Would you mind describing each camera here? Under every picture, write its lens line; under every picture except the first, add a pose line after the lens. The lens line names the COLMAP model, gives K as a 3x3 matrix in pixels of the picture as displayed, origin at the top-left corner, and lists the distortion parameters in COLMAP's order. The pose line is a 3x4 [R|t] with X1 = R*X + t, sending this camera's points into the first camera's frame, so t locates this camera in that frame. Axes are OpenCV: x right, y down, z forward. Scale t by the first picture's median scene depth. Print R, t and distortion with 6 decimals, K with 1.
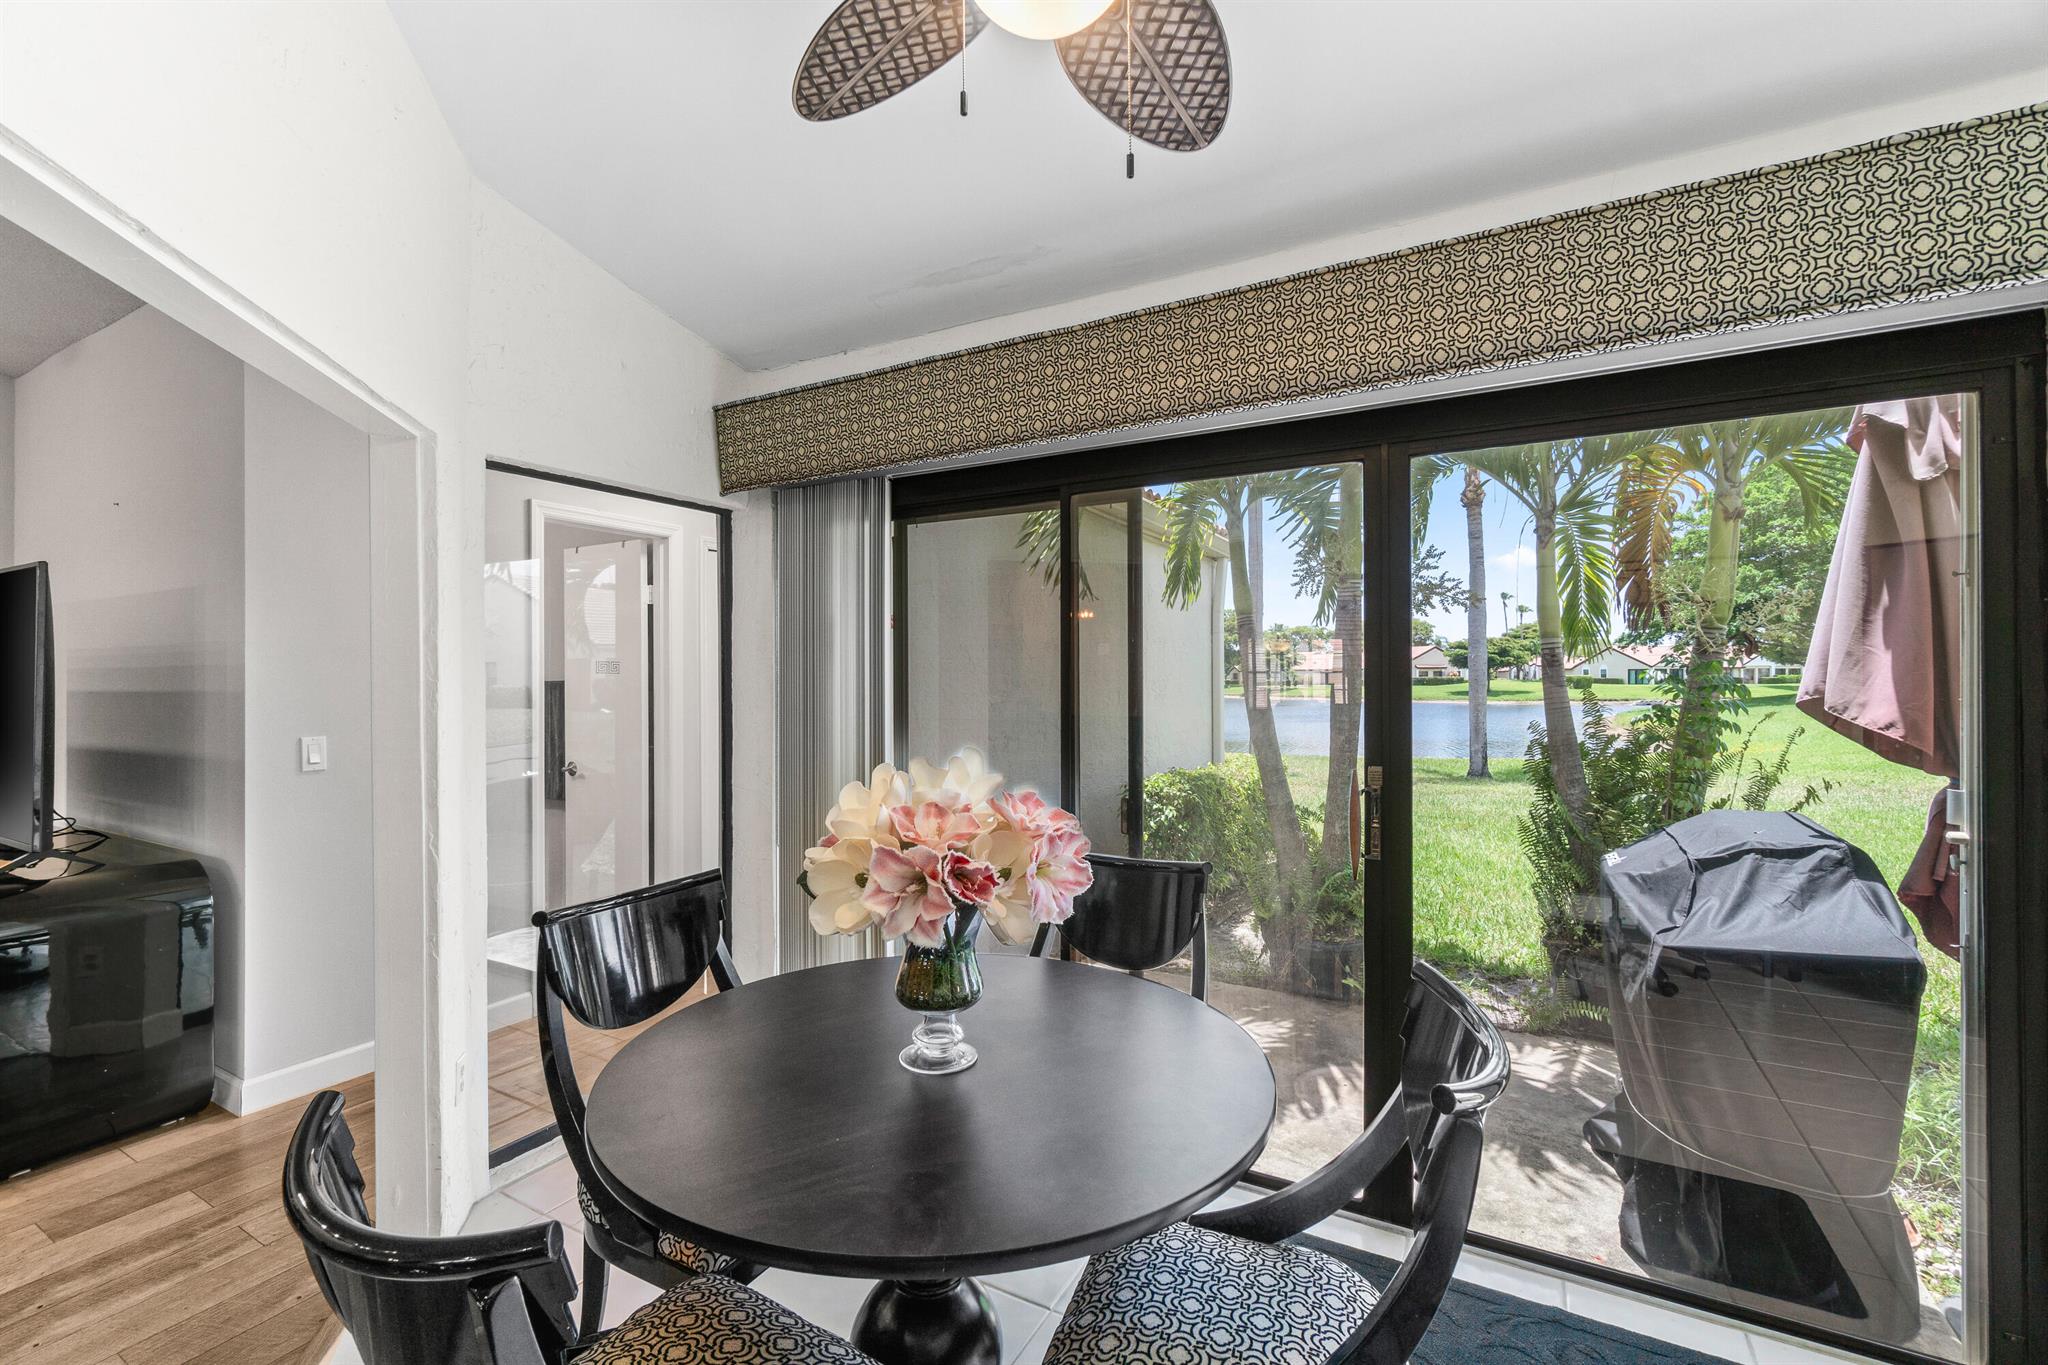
lens RADIAL K [[880.1, 0, 1018.7], [0, 880.1, 668.7], [0, 0, 1]] dist [-0.001916, 0.000011]
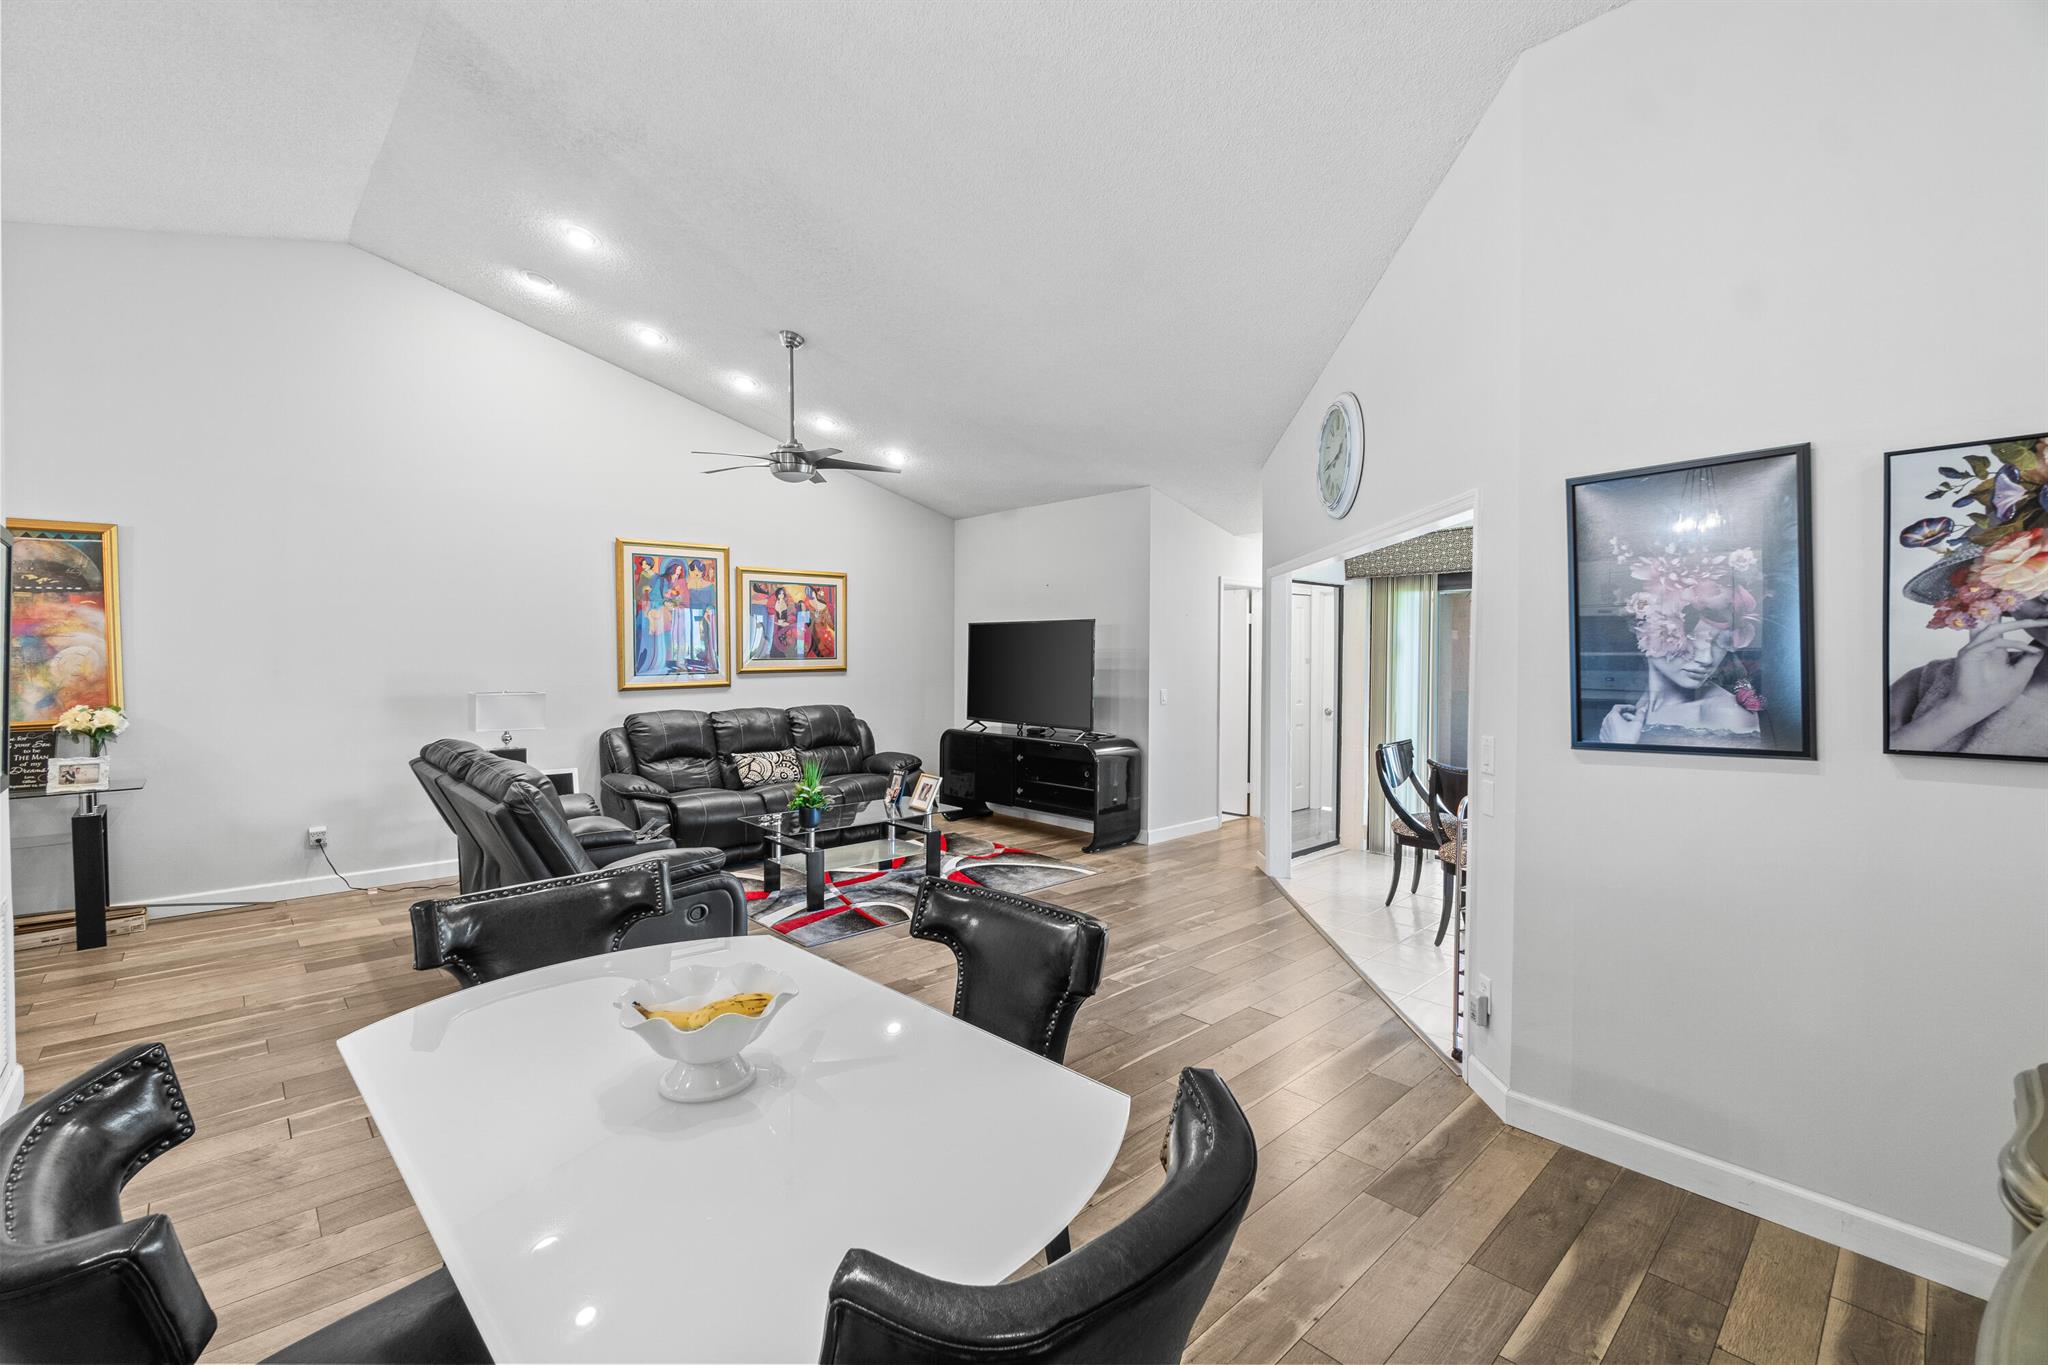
lens RADIAL K [[878.9, 0, 1017.8], [0, 878.9, 679.2], [0, 0, 1]] dist [-0.001564, 0.000052]
pose [[0.955103, 0.016101, -0.295836, -0.614375], [-0.004332, 0.999174, 0.040394, -0.053386], [0.296242, -0.037299, 0.954384, -1.699959]]
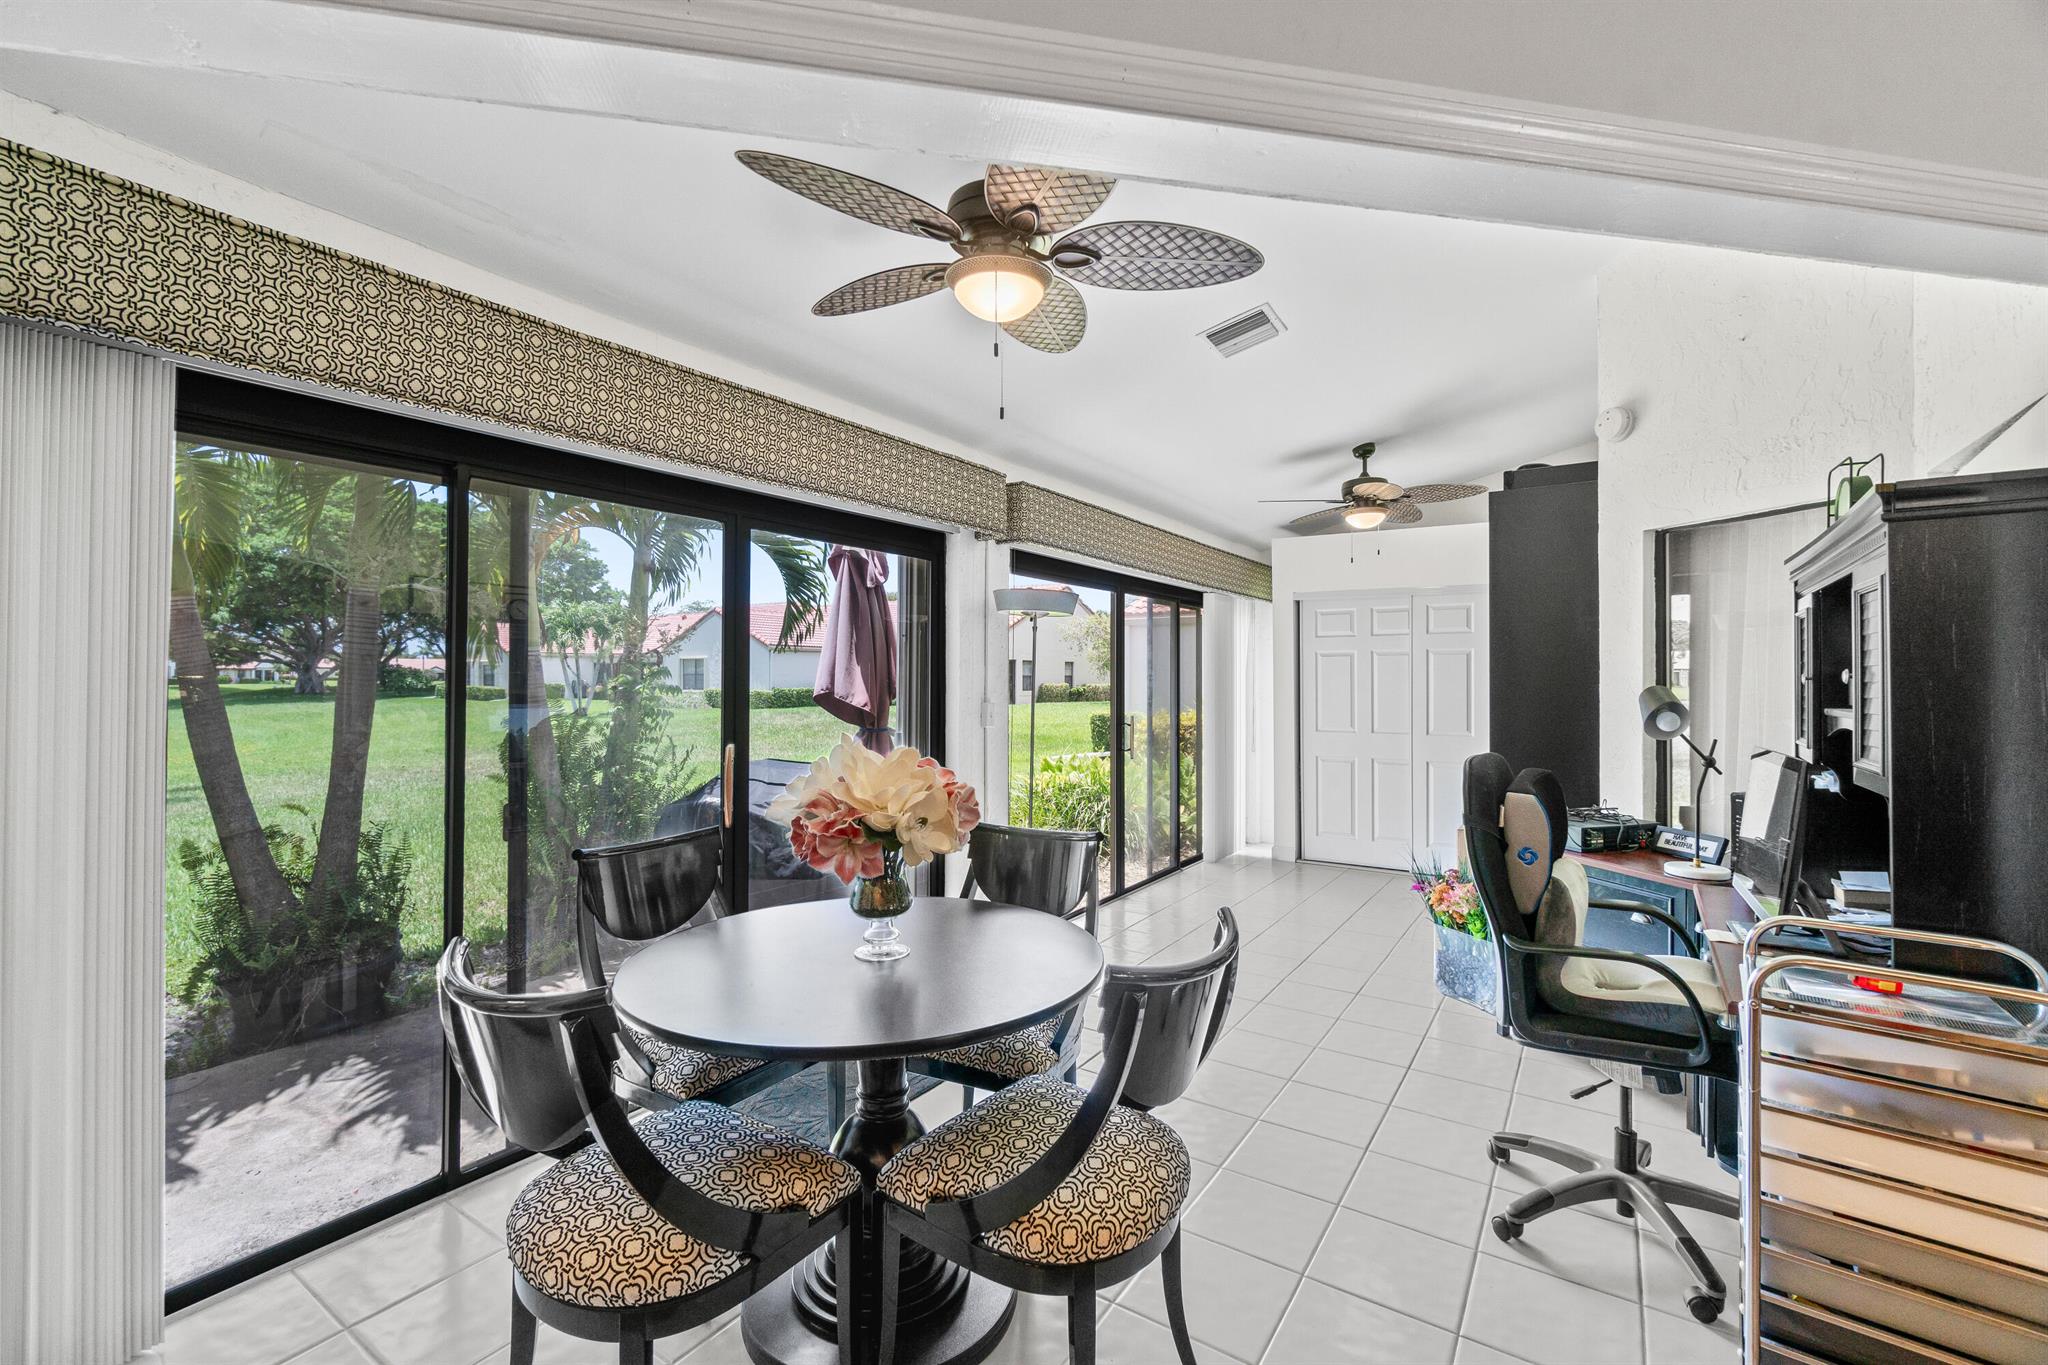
lens RADIAL K [[880.1, 0, 1018.7], [0, 880.1, 668.7], [0, 0, 1]] dist [-0.001916, 0.000011]
pose [[0.074709, 0.015340, 0.997087, -0.929676], [-0.014145, 0.999797, -0.014322, 0.003616], [-0.997105, -0.013033, 0.074911, 0.436355]]
